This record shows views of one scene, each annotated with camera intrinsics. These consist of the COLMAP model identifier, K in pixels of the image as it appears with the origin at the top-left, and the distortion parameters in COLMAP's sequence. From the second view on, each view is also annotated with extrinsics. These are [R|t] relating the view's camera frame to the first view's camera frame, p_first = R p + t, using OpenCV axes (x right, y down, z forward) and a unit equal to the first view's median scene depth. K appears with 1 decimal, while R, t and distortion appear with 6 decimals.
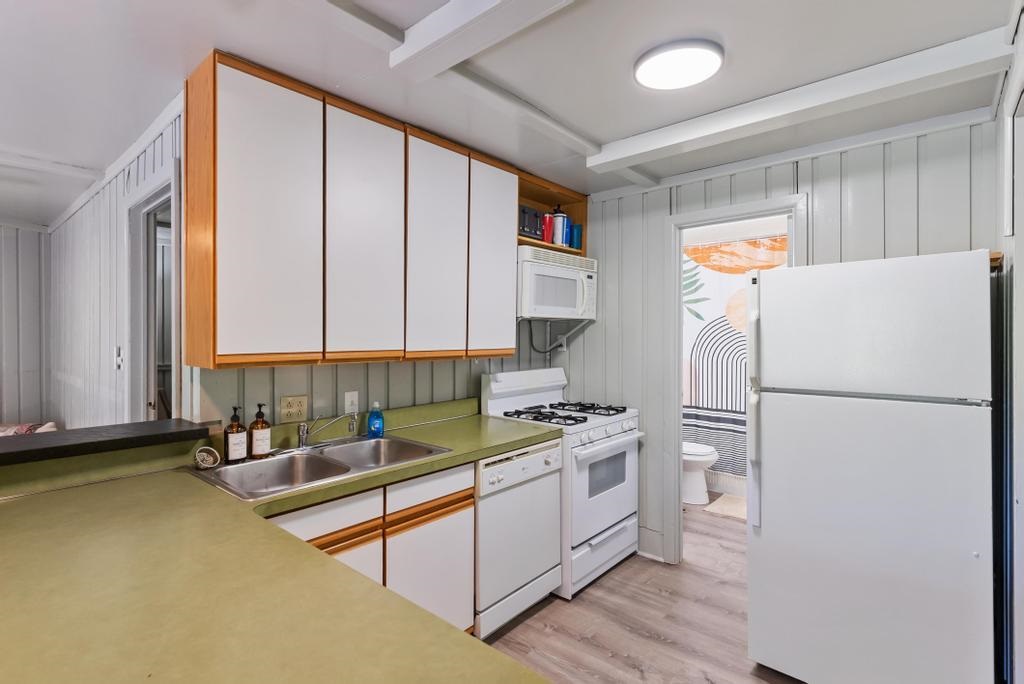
lens RADIAL K [[500.5, 0, 501.8], [0, 500.5, 335.5], [0, 0, 1]] dist [0.000078, 0.000101]
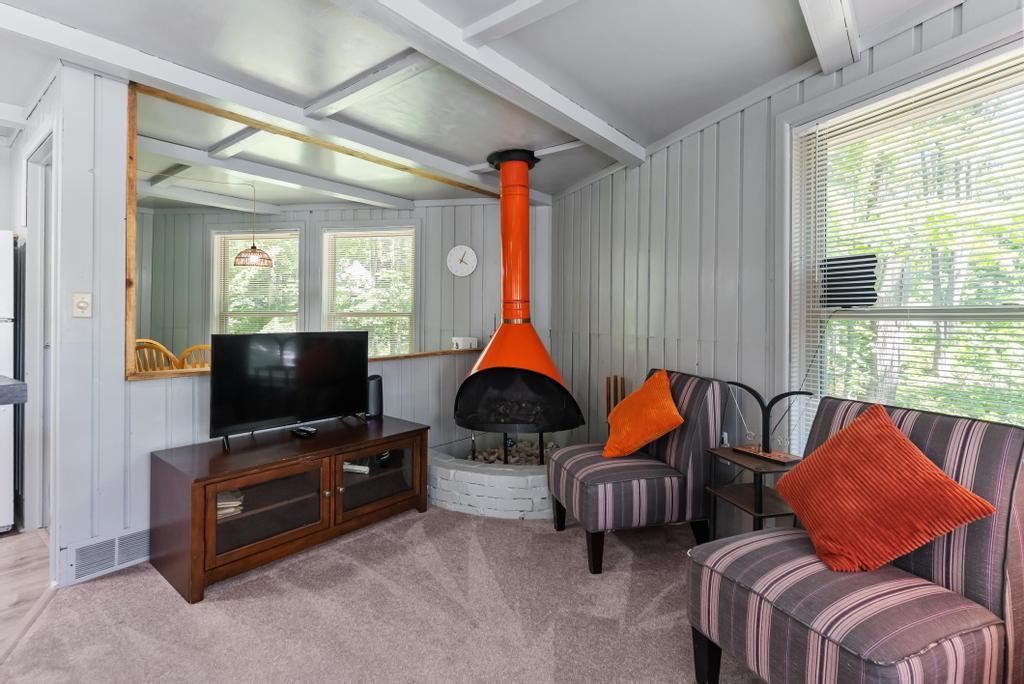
lens RADIAL K [[500.5, 0, 518.3], [0, 500.5, 313.8], [0, 0, 1]] dist [0.000078, 0.000101]
pose [[-0.038300, 0.011738, 0.999197, -0.466309], [0.000520, 0.999931, -0.011727, 0.074946], [-0.999266, 0.000070, -0.038304, -0.387266]]
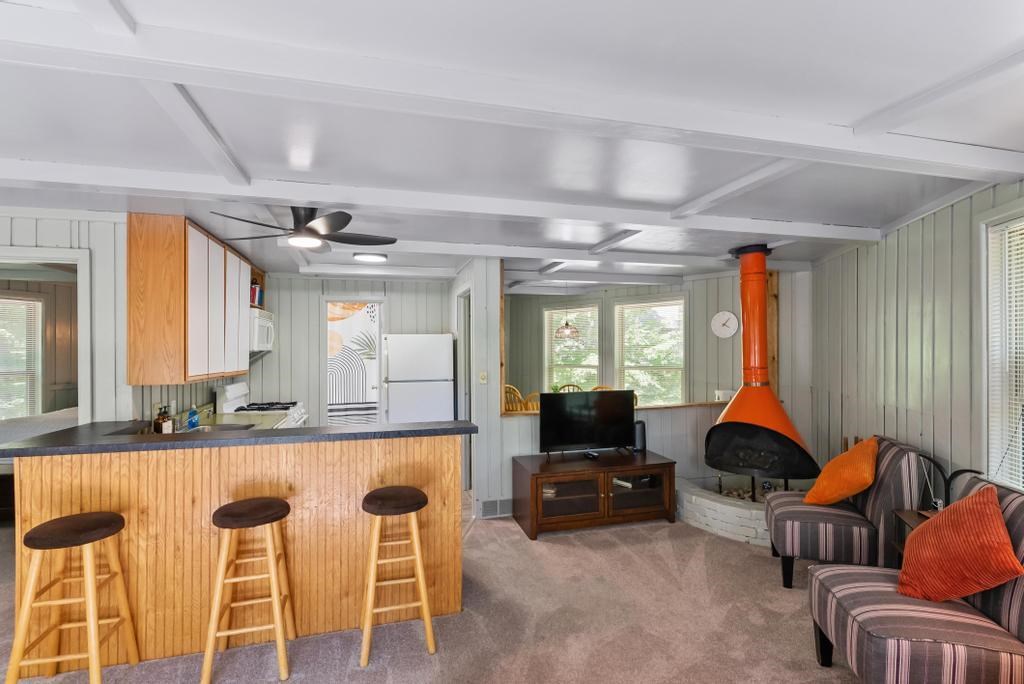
lens RADIAL K [[500.5, 0, 515.3], [0, 500.5, 347.8], [0, 0, 1]] dist [0.000078, 0.000101]
pose [[0.547852, 0.001678, 0.836573, -0.895323], [0.007027, 0.999953, -0.006607, -0.030283], [-0.836546, 0.009499, 0.547815, -0.664490]]
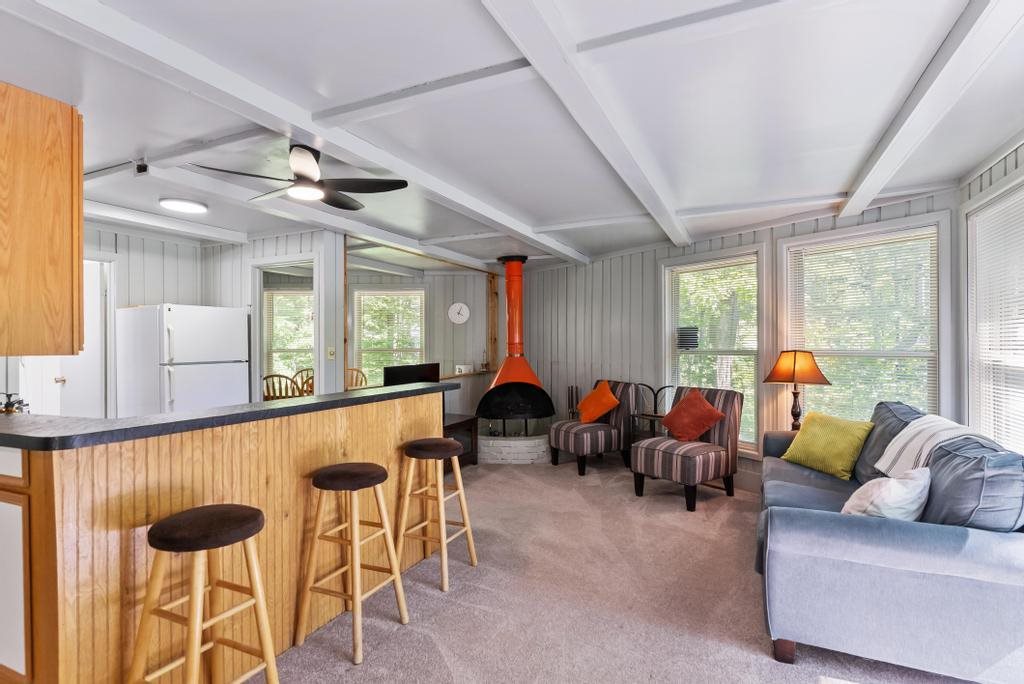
lens RADIAL K [[500.5, 0, 525.6], [0, 500.5, 340.4], [0, 0, 1]] dist [0.000078, 0.000101]
pose [[-0.281133, 0.010791, 0.959608, -1.296322], [0.010418, 0.999912, -0.008192, 0.031677], [-0.959612, 0.007694, -0.281221, 0.149923]]
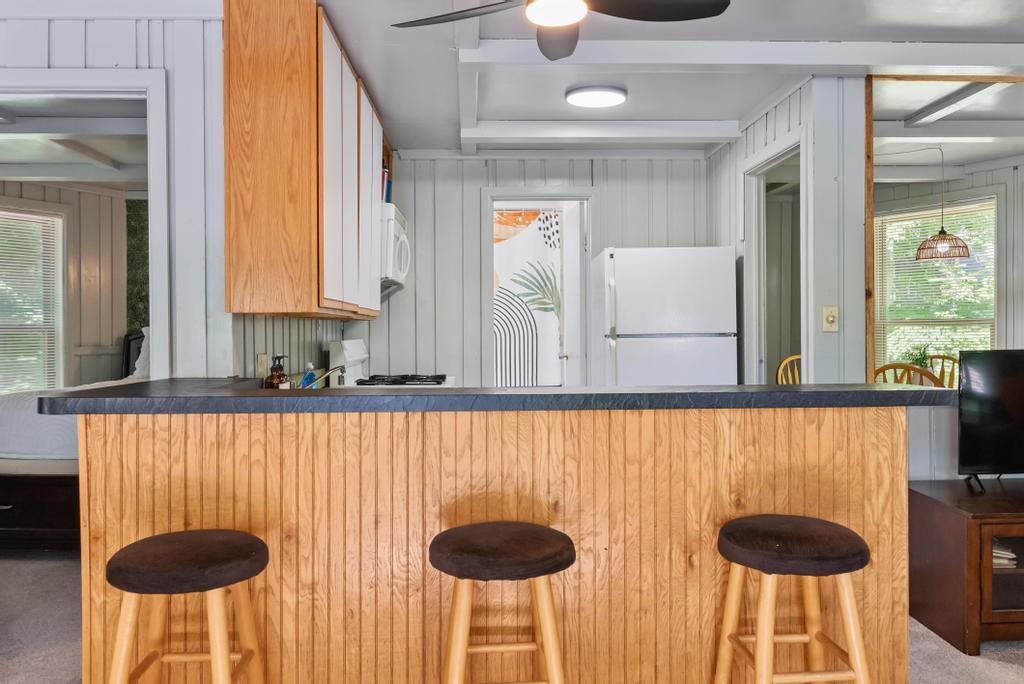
lens RADIAL K [[822.5, 0, 514.2], [0, 822.5, 329.6], [0, 0, 1]] dist [-0.009104, 0.019555]
pose [[0.723692, -0.004558, 0.690108, -0.876614], [0.008528, 0.999961, -0.002339, 0.066772], [-0.690070, 0.007578, 0.723703, -0.302833]]
